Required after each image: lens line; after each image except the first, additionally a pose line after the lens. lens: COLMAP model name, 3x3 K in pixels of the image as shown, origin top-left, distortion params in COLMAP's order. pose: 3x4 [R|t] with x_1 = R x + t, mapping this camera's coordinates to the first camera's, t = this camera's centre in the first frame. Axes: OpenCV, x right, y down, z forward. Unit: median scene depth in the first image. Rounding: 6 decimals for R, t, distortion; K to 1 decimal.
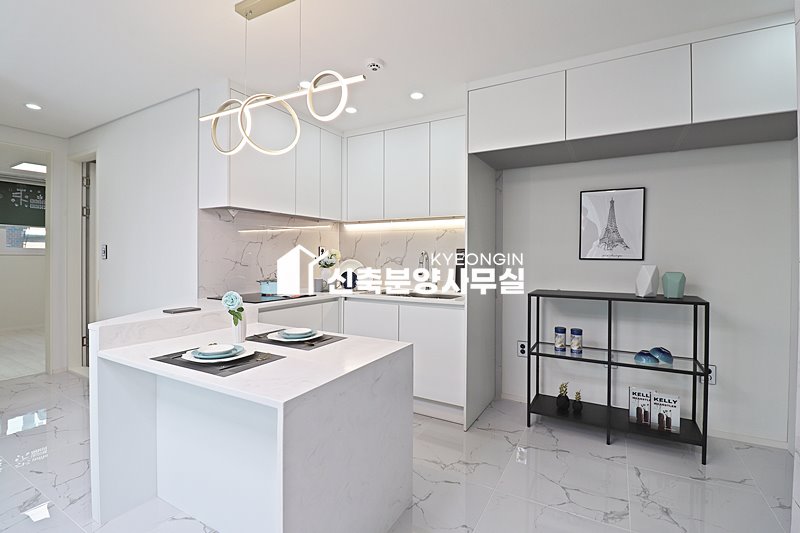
lens RADIAL K [[373.5, 0, 398.6], [0, 373.5, 260.8], [0, 0, 1]] dist [-0.001147, -0.013950]
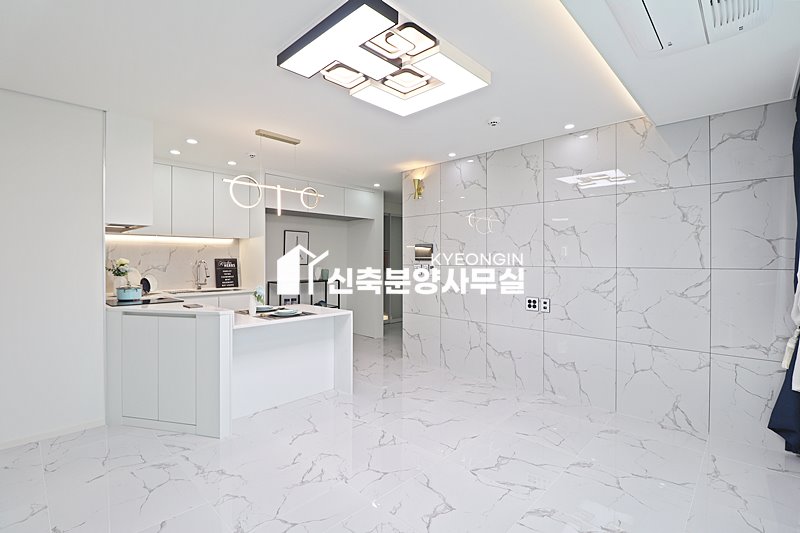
lens RADIAL K [[372.1, 0, 400.2], [0, 372.1, 259.4], [0, 0, 1]] dist [0.000043, -0.013338]
pose [[0.235316, -0.001667, 0.971918, -1.358590], [0.013727, 0.999904, -0.001608, -0.021214], [-0.971822, 0.013720, 0.235316, -0.063031]]
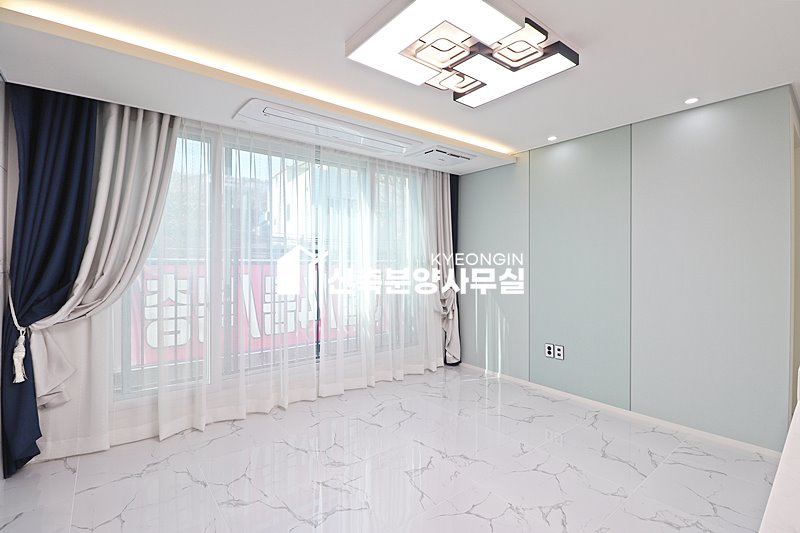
lens RADIAL K [[373.5, 0, 398.6], [0, 373.5, 260.8], [0, 0, 1]] dist [-0.001147, -0.013950]
pose [[-0.376726, -0.002026, -0.926323, 0.151702], [-0.011688, 0.999928, 0.002566, -0.031000], [0.926251, 0.011793, -0.376722, 0.307566]]
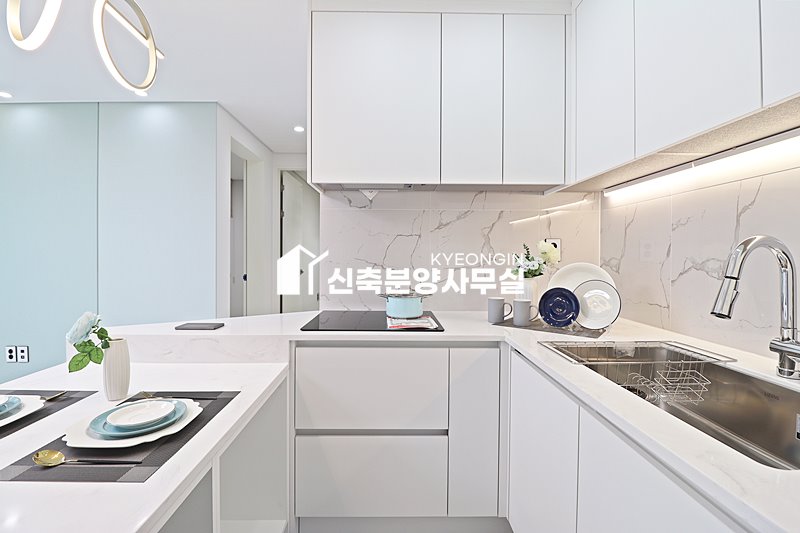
lens RADIAL K [[372.1, 0, 400.2], [0, 372.1, 259.4], [0, 0, 1]] dist [0.000043, -0.013338]
pose [[0.506803, 0.007628, -0.862028, 0.213022], [-0.013147, 0.999913, 0.001119, -0.007635], [0.861962, 0.010766, 0.506859, 0.750550]]
